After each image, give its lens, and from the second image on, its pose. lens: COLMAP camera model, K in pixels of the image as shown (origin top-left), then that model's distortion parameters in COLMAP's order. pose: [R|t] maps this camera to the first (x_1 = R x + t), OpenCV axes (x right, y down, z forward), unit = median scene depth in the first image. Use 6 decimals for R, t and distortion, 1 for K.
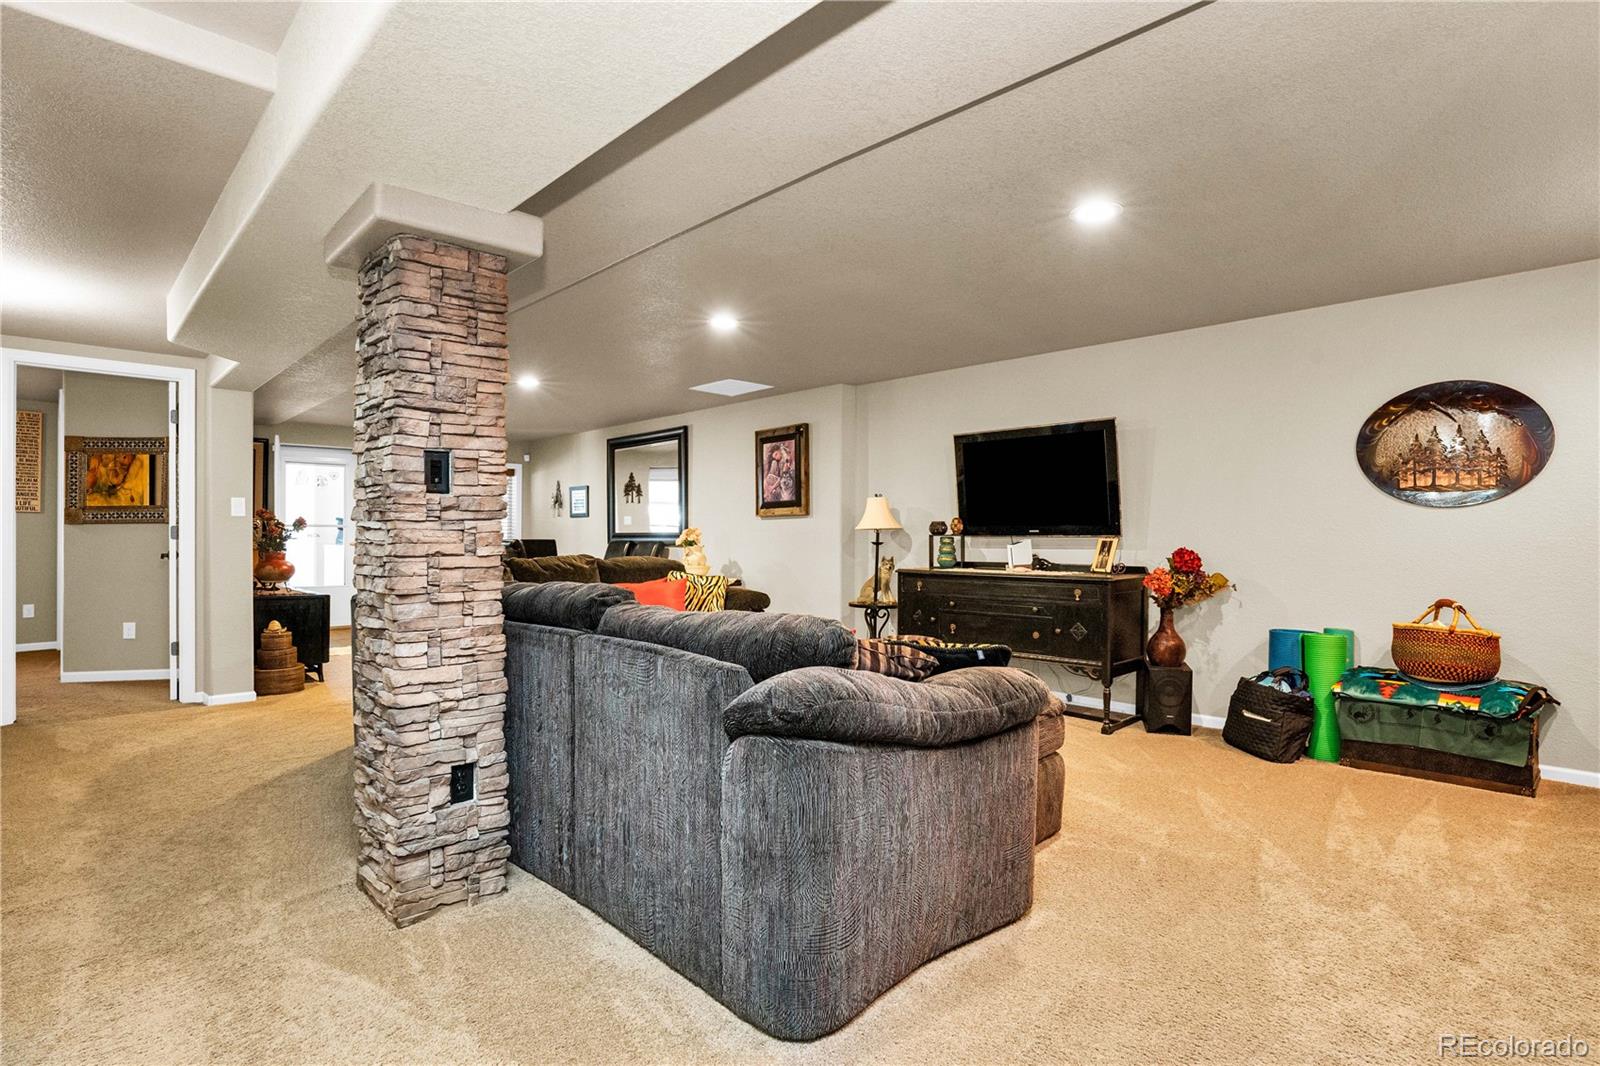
lens RADIAL K [[1039.3, 0, 800.0], [0, 1039.3, 533.0], [0, 0, 1]] dist [0.001404, 0.000204]
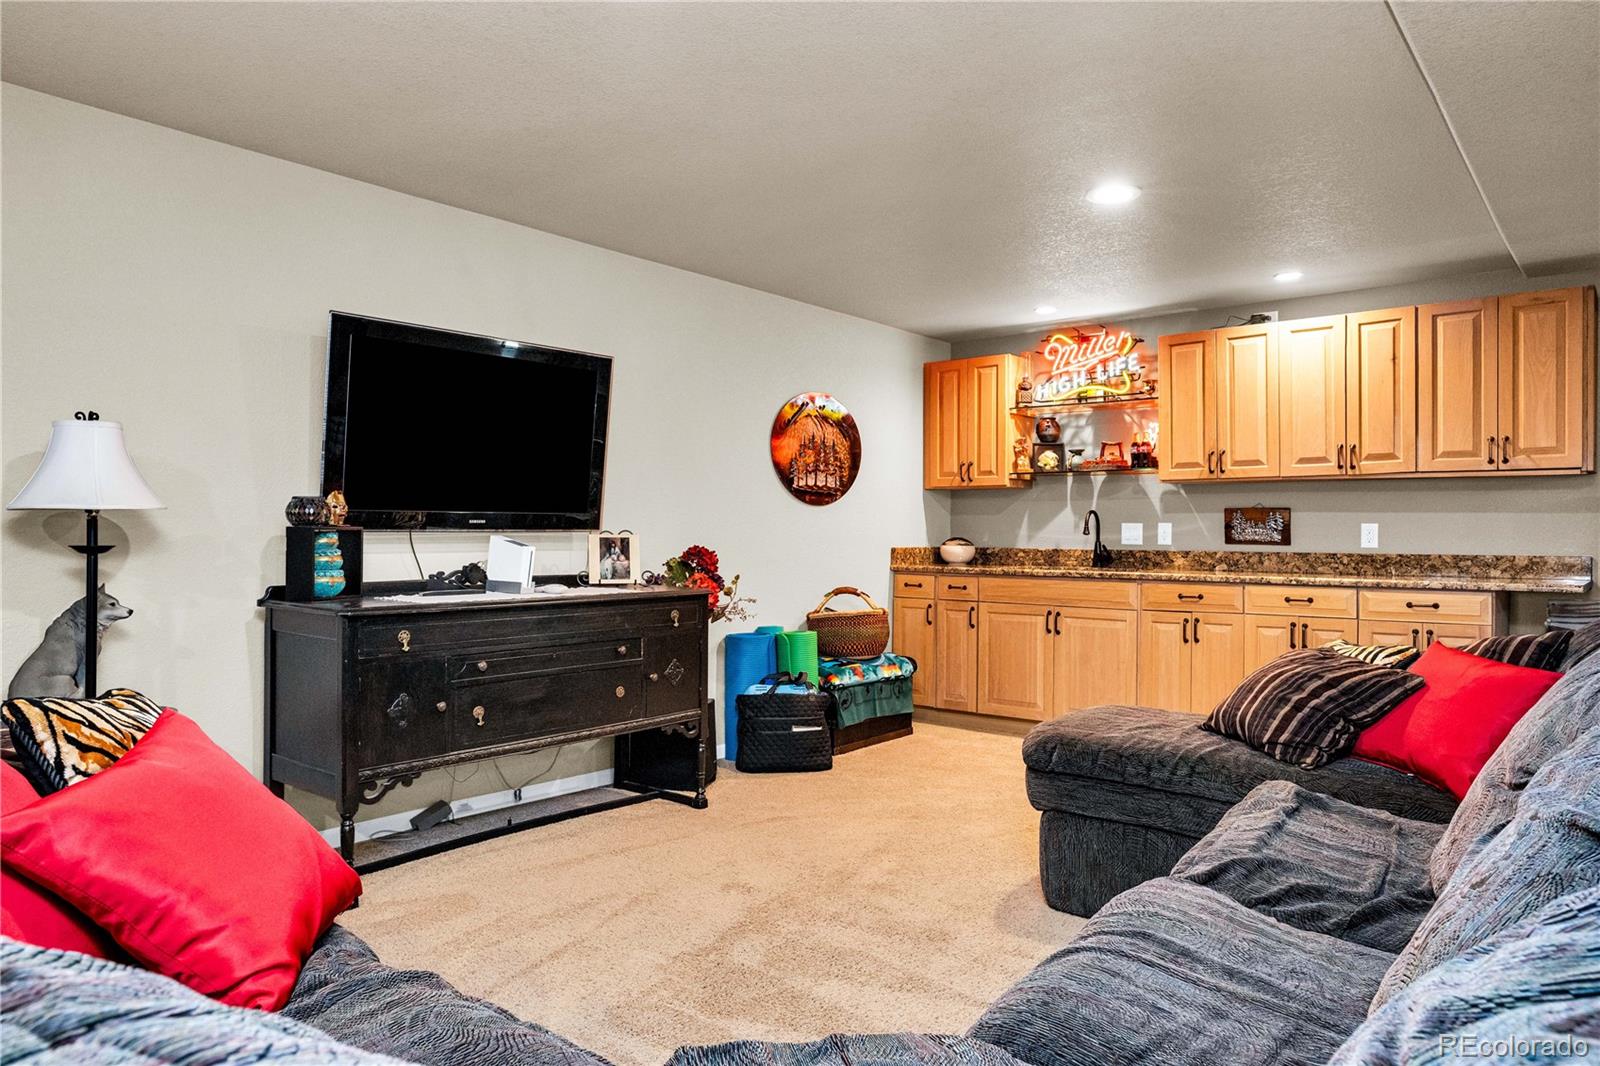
lens RADIAL K [[1039.3, 0, 800.0], [0, 1039.3, 533.0], [0, 0, 1]] dist [0.001404, 0.000204]
pose [[-0.166022, -0.003283, 0.986117, -0.382267], [-0.005245, 0.999983, 0.002446, 0.002707], [-0.986108, -0.004766, -0.166037, 0.969612]]
